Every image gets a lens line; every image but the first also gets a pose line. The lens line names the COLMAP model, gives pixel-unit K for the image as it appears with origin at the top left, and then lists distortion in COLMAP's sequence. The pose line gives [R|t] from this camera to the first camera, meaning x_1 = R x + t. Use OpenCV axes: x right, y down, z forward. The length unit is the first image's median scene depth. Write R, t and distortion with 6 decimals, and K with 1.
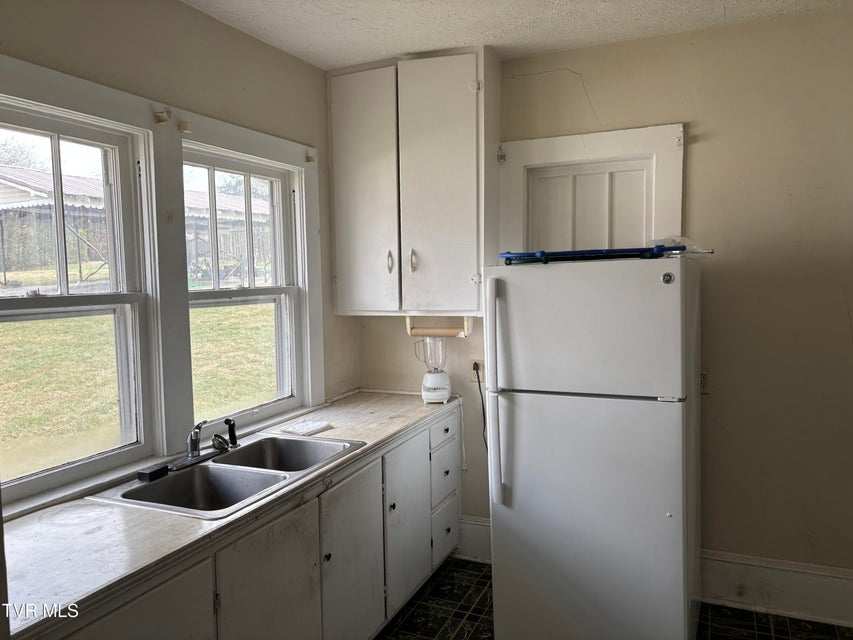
lens RADIAL K [[638.7, 0, 426.3], [0, 638.7, 322.2], [0, 0, 1]] dist [0.013176, -0.002909]
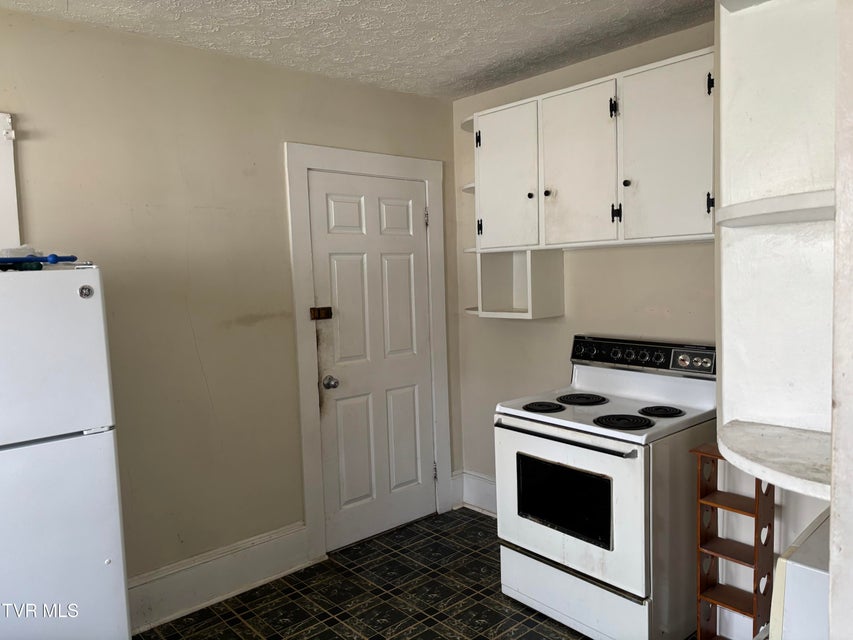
lens RADIAL K [[638.7, 0, 427.1], [0, 638.7, 318.5], [0, 0, 1]] dist [0.013176, -0.002909]
pose [[0.408292, -0.058704, 0.910962, -0.177715], [0.093502, 0.995371, 0.022236, -0.006751], [-0.908050, 0.076098, 0.411891, 0.172674]]
